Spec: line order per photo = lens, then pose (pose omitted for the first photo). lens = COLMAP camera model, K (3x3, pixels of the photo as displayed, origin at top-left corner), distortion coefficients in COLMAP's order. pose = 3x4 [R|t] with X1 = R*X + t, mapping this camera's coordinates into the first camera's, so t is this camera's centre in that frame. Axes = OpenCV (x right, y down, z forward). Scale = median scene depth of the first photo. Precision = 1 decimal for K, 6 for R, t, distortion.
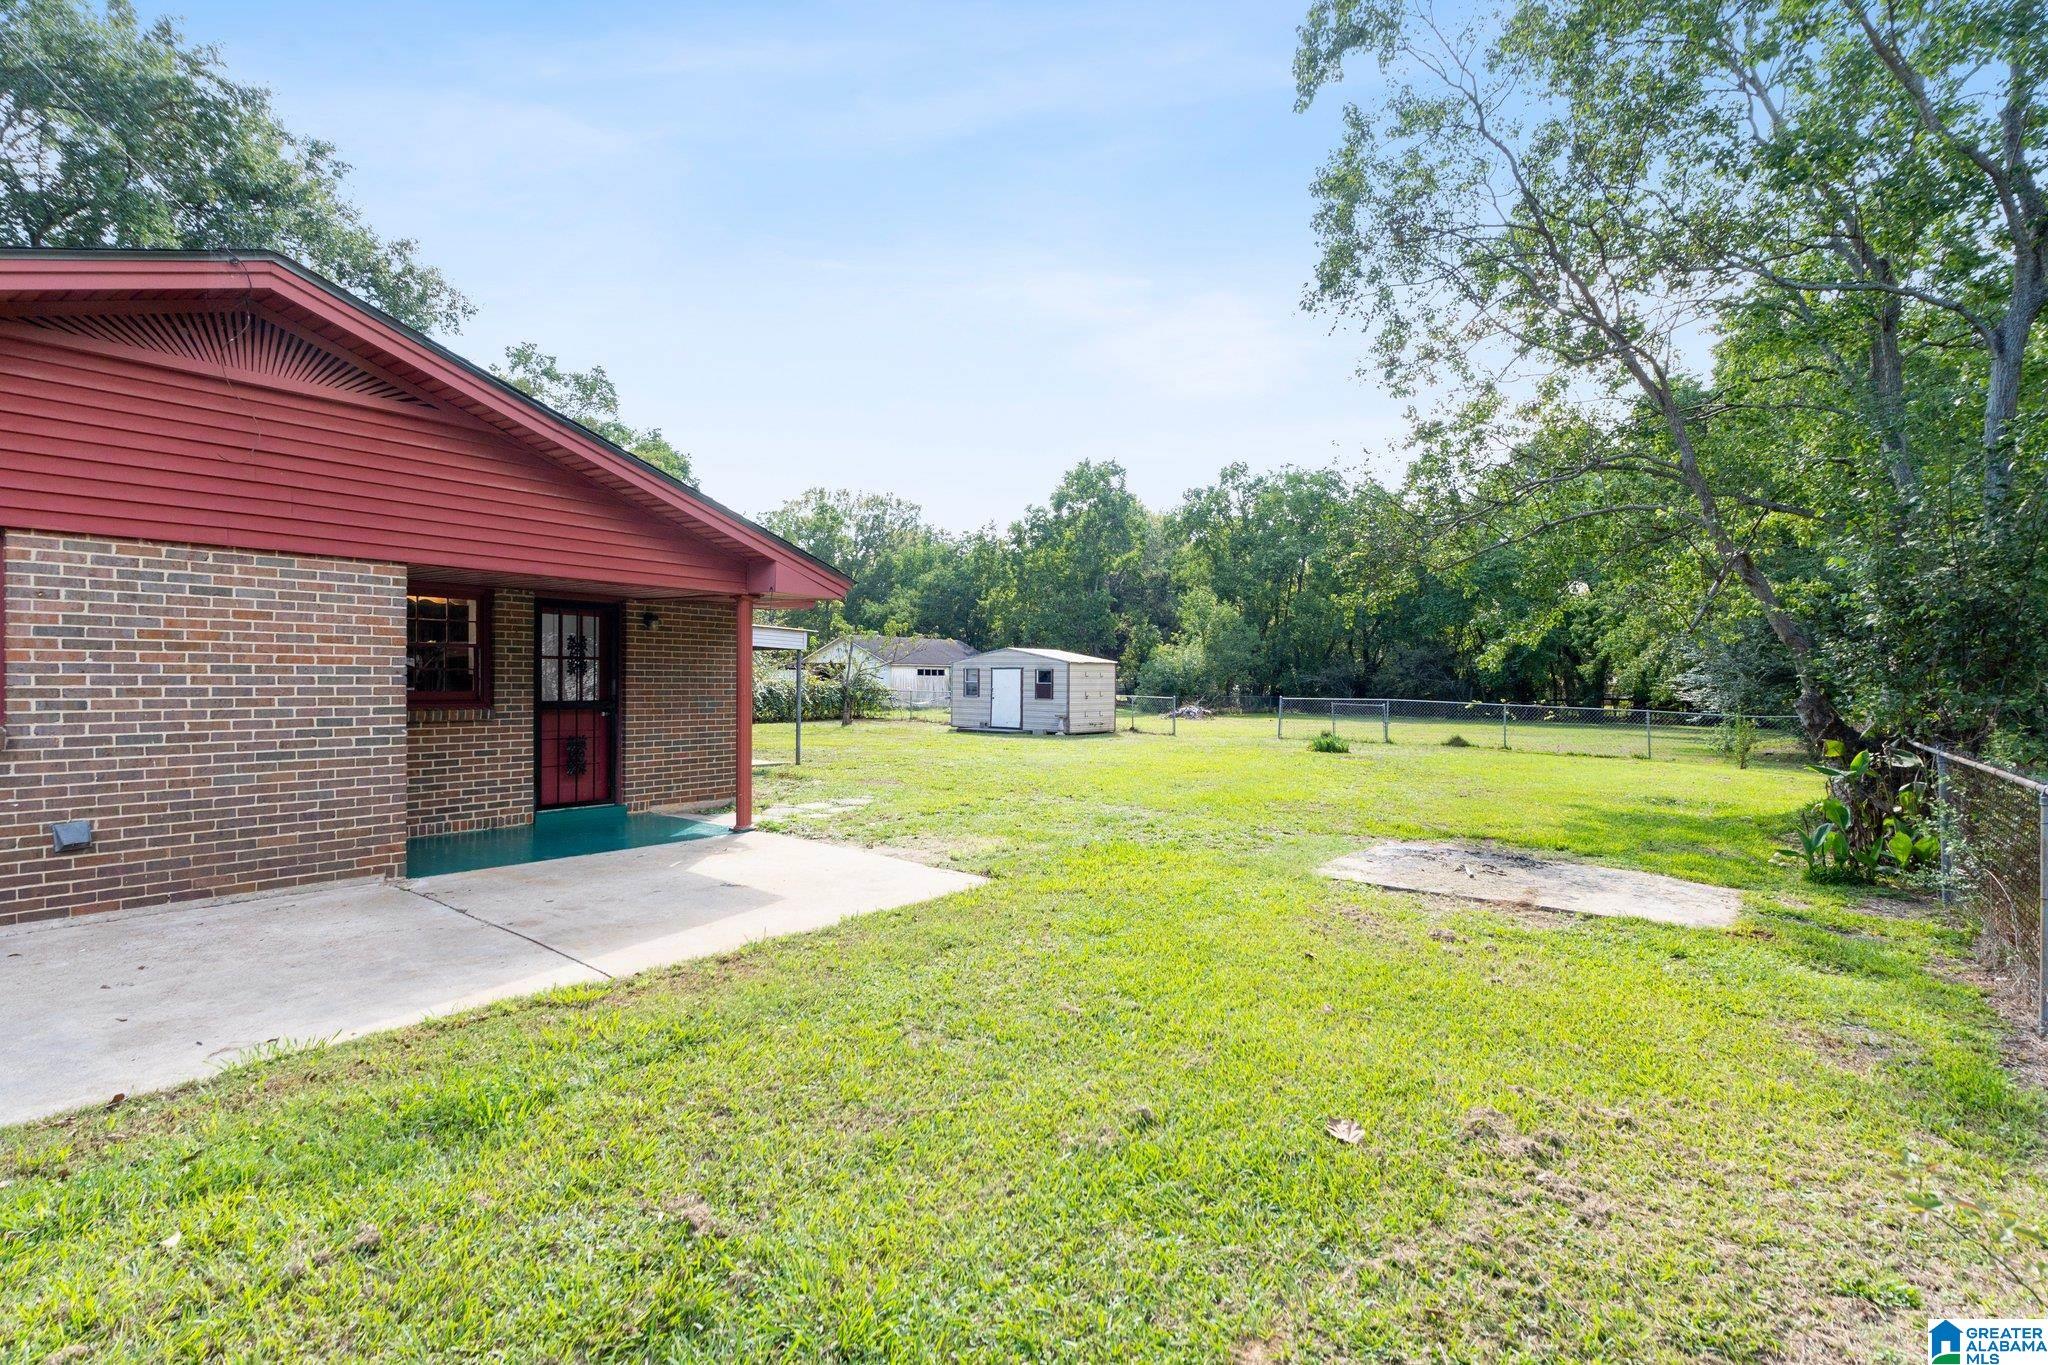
lens RADIAL K [[992.0, 0, 1018.7], [0, 992.0, 679.5], [0, 0, 1]] dist [0.001491, 0.000283]
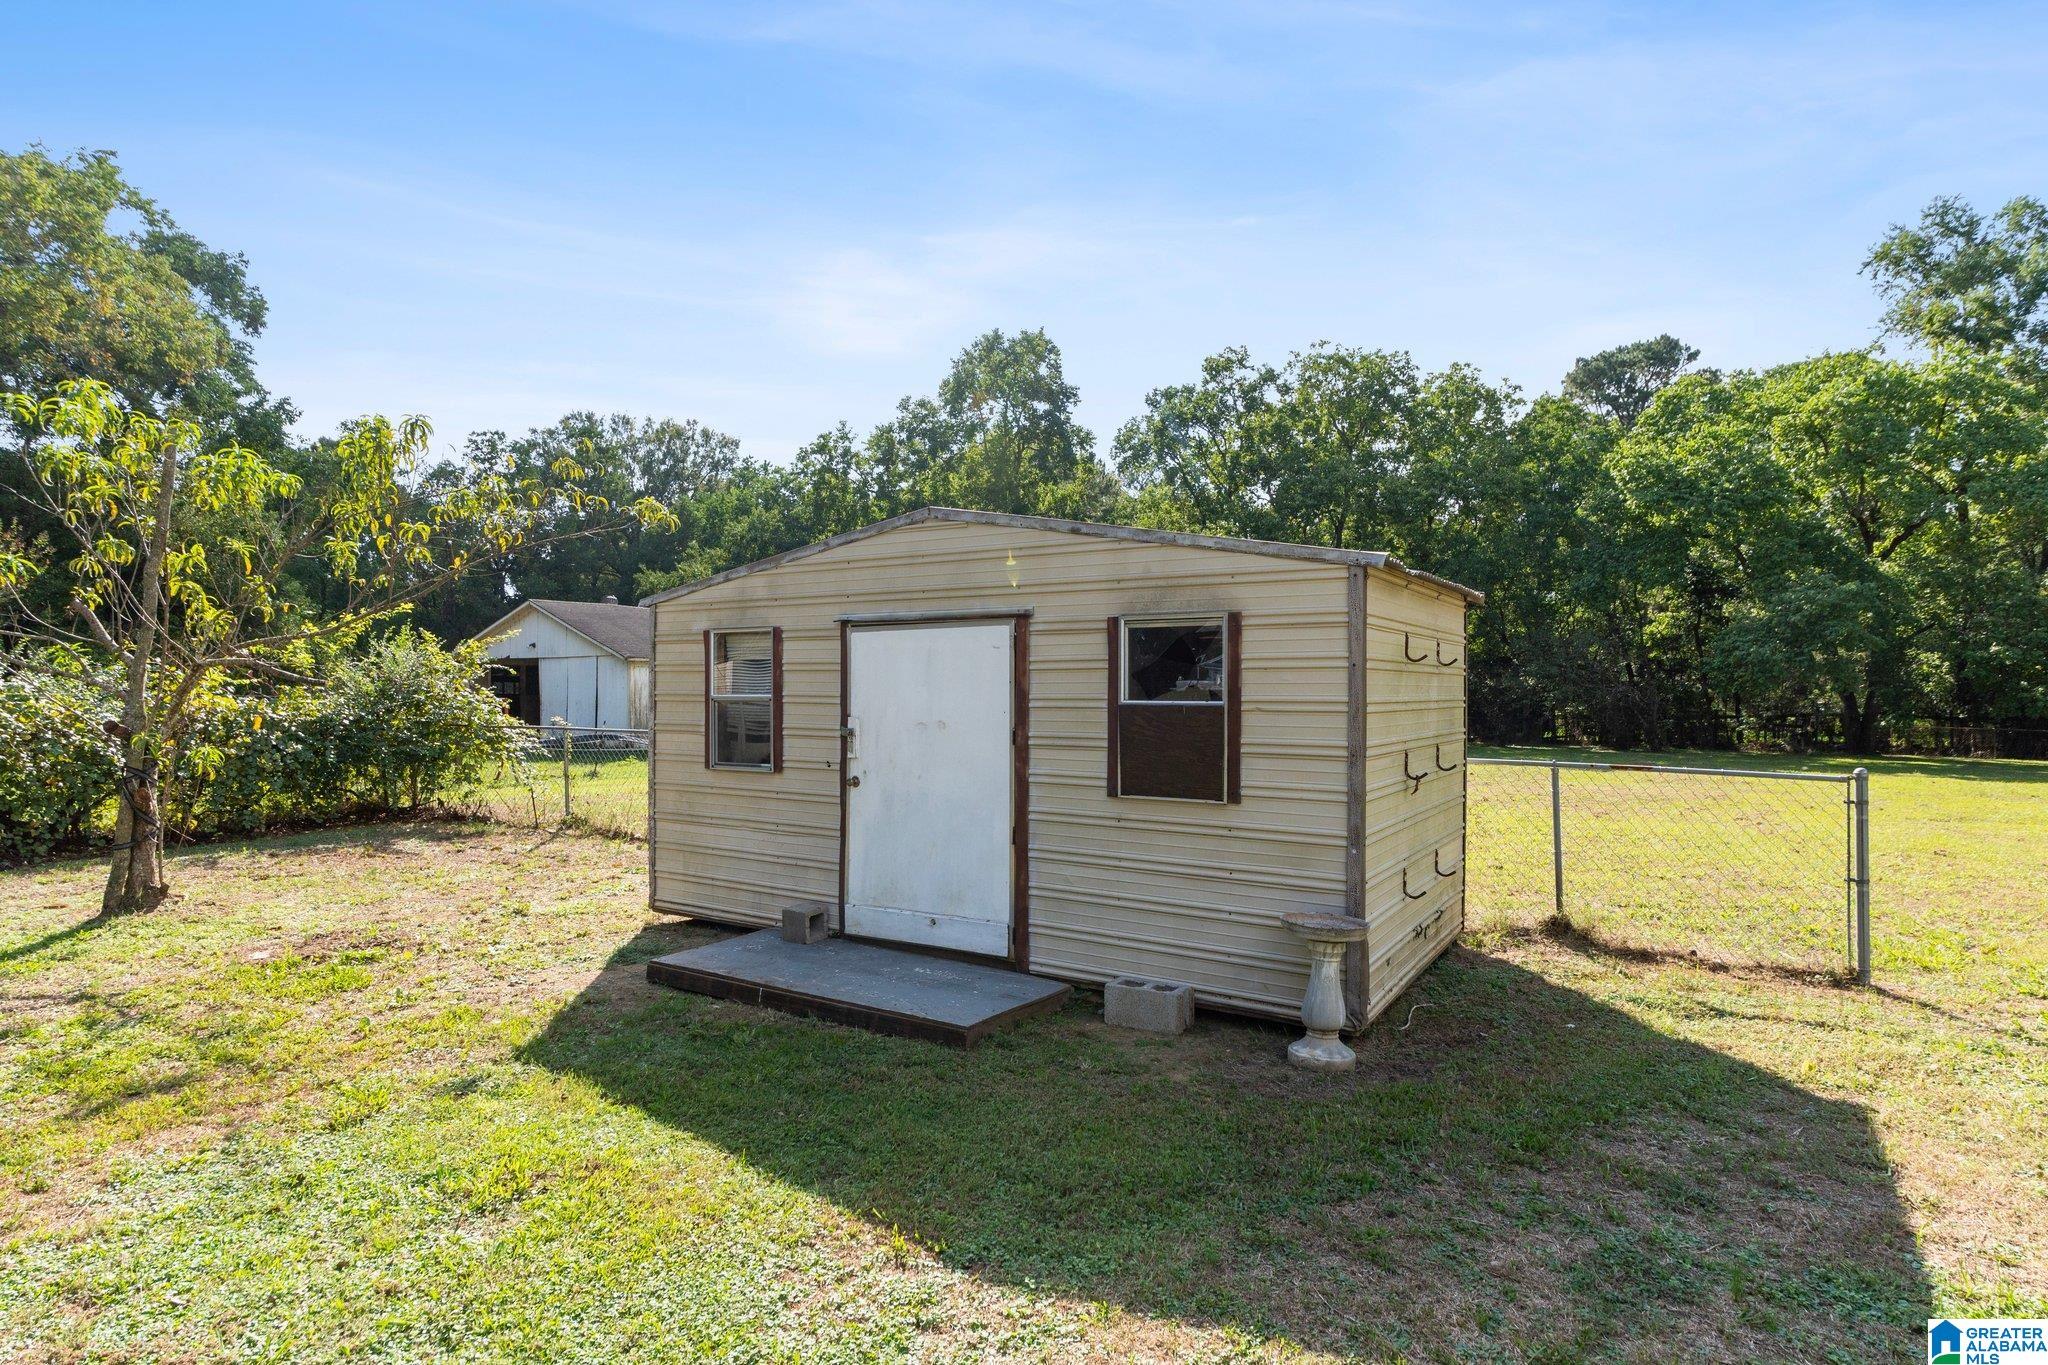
lens RADIAL K [[1041.1, 0, 1024.3], [0, 1041.1, 682.6], [0, 0, 1]] dist [0.024479, 0.000333]
pose [[0.989455, -0.004625, 0.144770, -0.010252], [0.005653, 0.999962, -0.006688, 0.000688], [-0.144733, 0.007435, 0.989443, 0.366829]]
